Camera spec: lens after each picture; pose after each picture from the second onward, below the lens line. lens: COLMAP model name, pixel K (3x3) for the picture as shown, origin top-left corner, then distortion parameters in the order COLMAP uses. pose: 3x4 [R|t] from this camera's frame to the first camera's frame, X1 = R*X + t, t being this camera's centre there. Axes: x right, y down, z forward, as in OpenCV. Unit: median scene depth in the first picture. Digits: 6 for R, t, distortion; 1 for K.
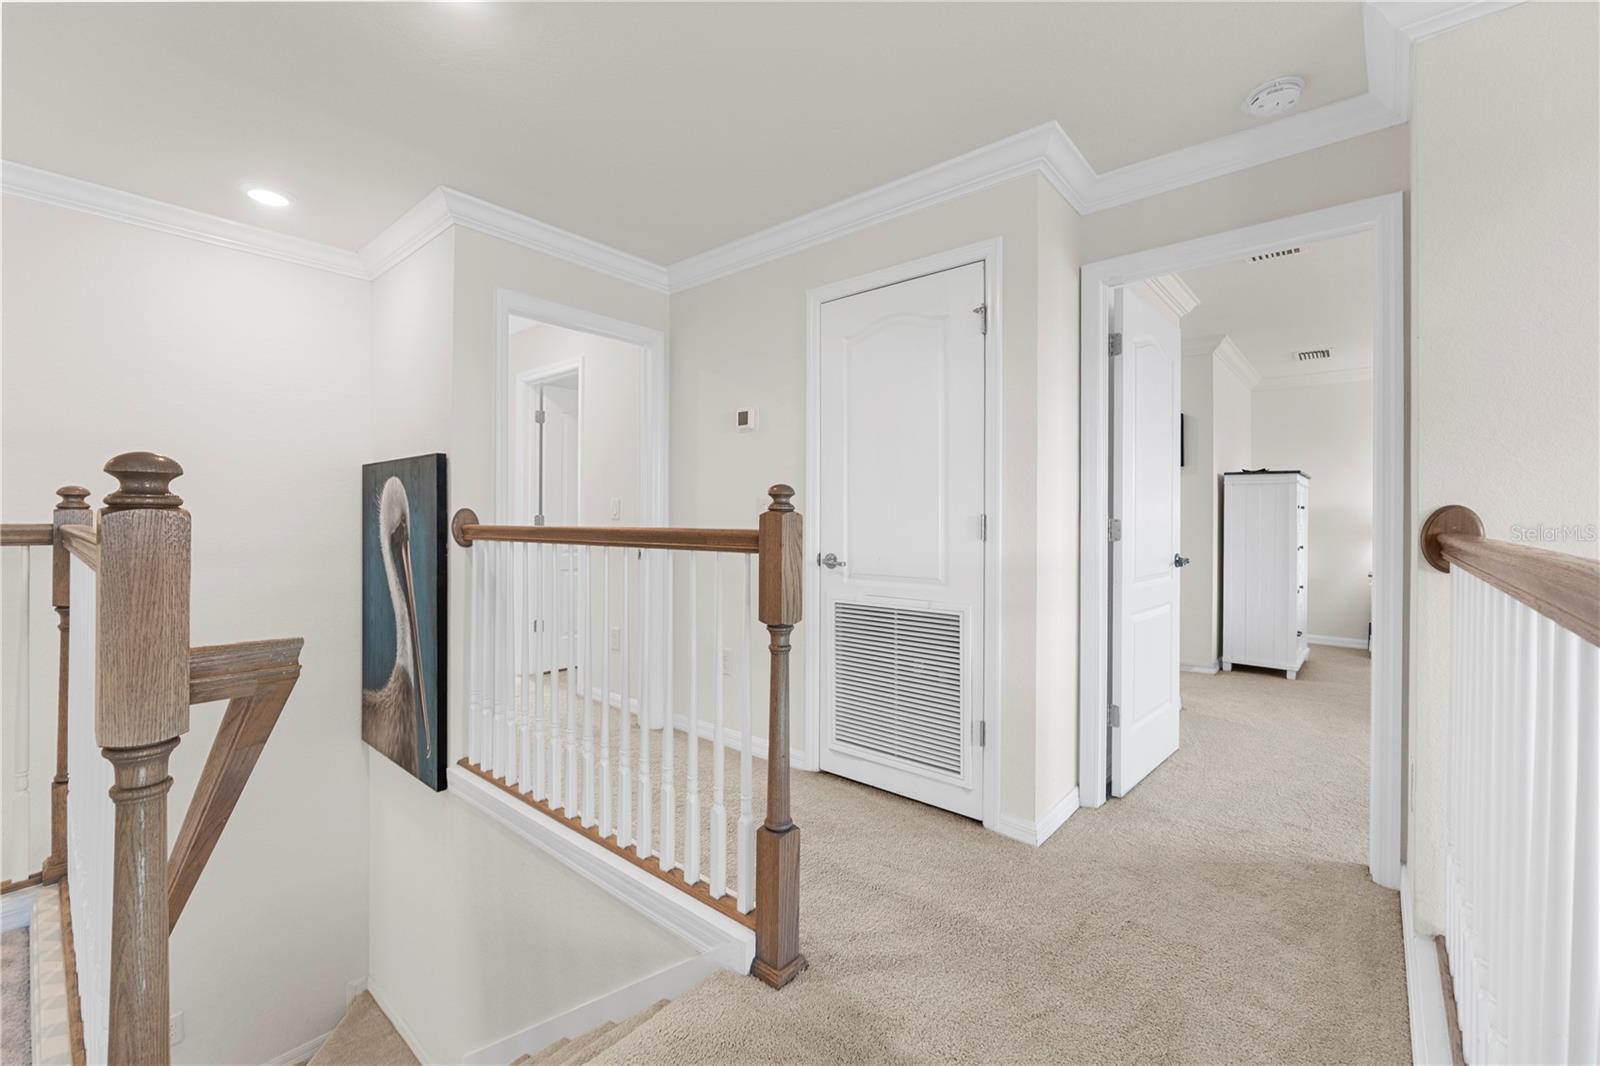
lens RADIAL K [[671.0, 0, 798.3], [0, 671.0, 524.0], [0, 0, 1]] dist [-0.002063, -0.000229]
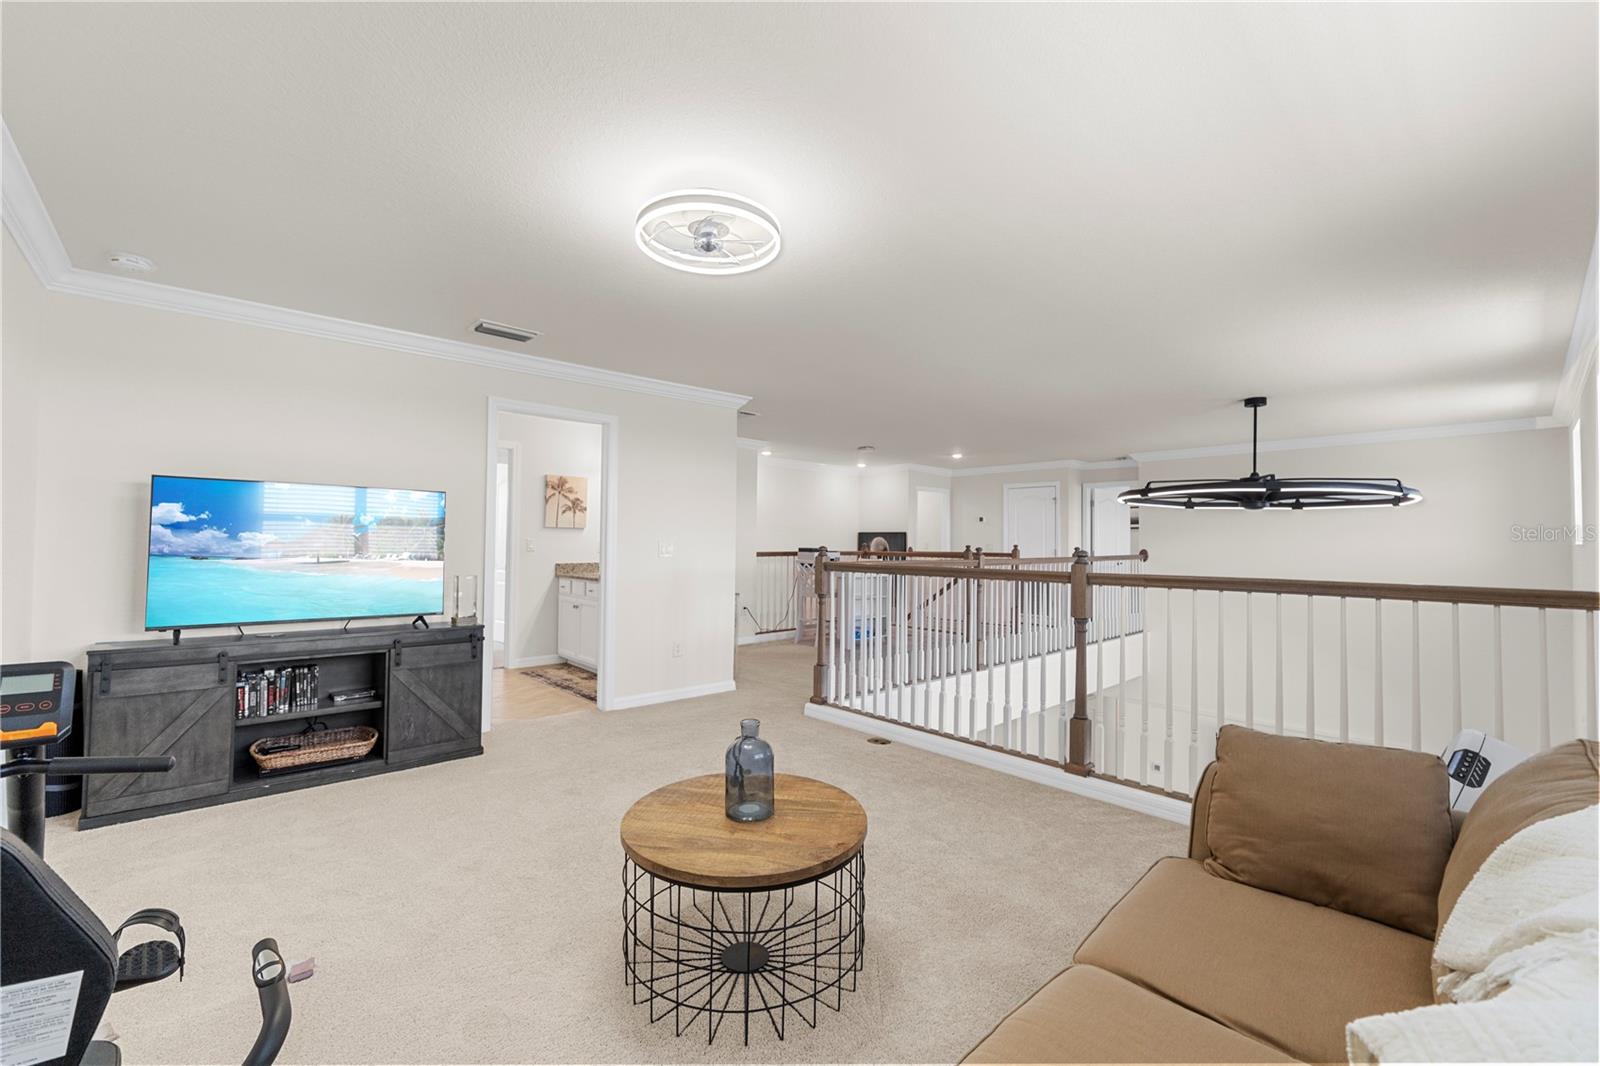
lens RADIAL K [[671.0, 0, 802.6], [0, 671.0, 530.6], [0, 0, 1]] dist [-0.002063, -0.000229]
pose [[0.993146, 0.000716, -0.116875, -0.678542], [-0.003795, 0.999651, -0.026125, -0.015268], [0.116815, 0.026389, 0.992803, -2.840582]]
